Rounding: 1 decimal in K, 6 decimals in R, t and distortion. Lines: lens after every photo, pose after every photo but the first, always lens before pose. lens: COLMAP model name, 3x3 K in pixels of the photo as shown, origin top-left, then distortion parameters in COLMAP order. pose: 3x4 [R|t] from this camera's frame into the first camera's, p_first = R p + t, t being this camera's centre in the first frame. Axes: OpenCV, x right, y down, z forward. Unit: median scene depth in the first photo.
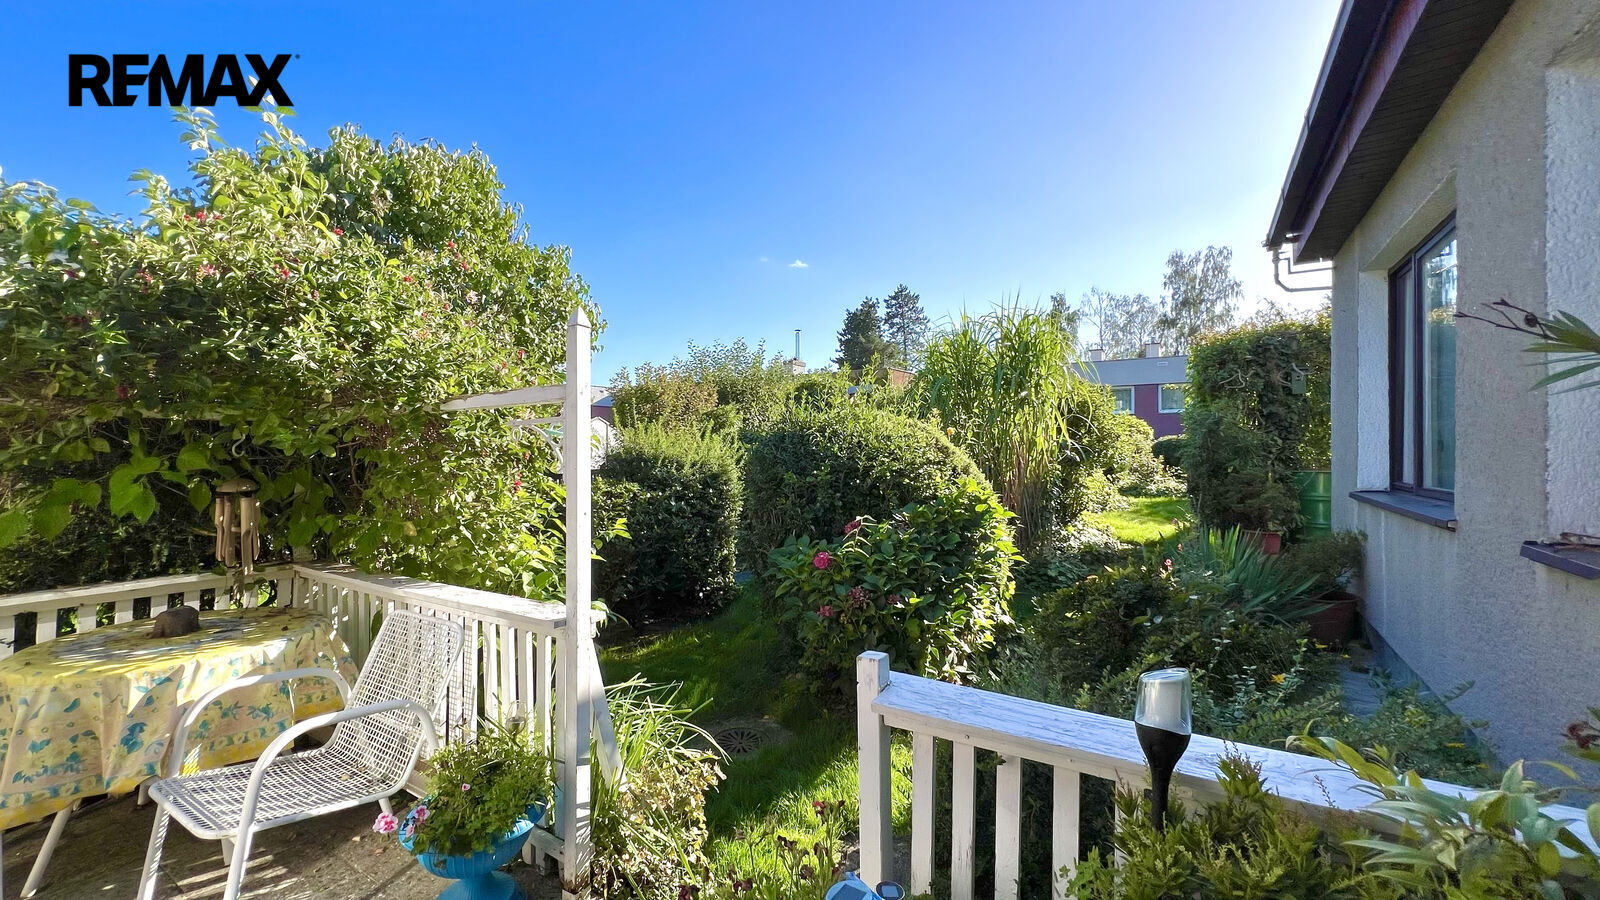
lens RADIAL K [[644.3, 0, 802.0], [0, 644.3, 448.5], [0, 0, 1]] dist [-0.000411, 0.000882]
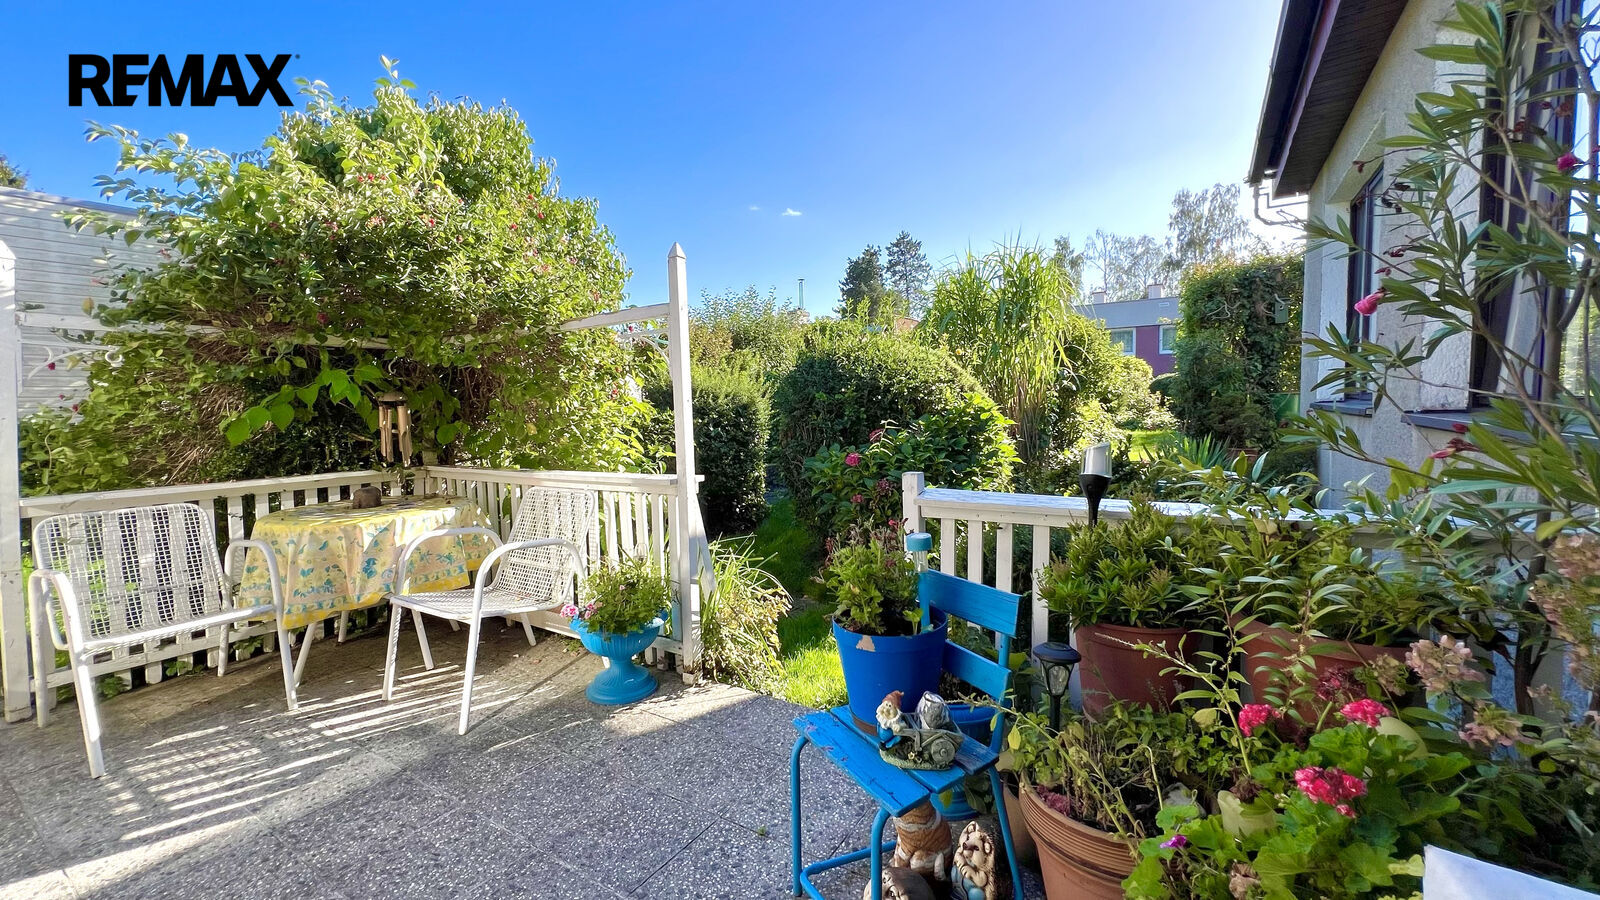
lens RADIAL K [[644.3, 0, 802.0], [0, 644.3, 448.5], [0, 0, 1]] dist [-0.000411, 0.000882]
pose [[0.999762, -0.021135, -0.005335, -0.034732], [0.021465, 0.997169, 0.072061, 0.039360], [0.003797, -0.072158, 0.997386, -0.120328]]
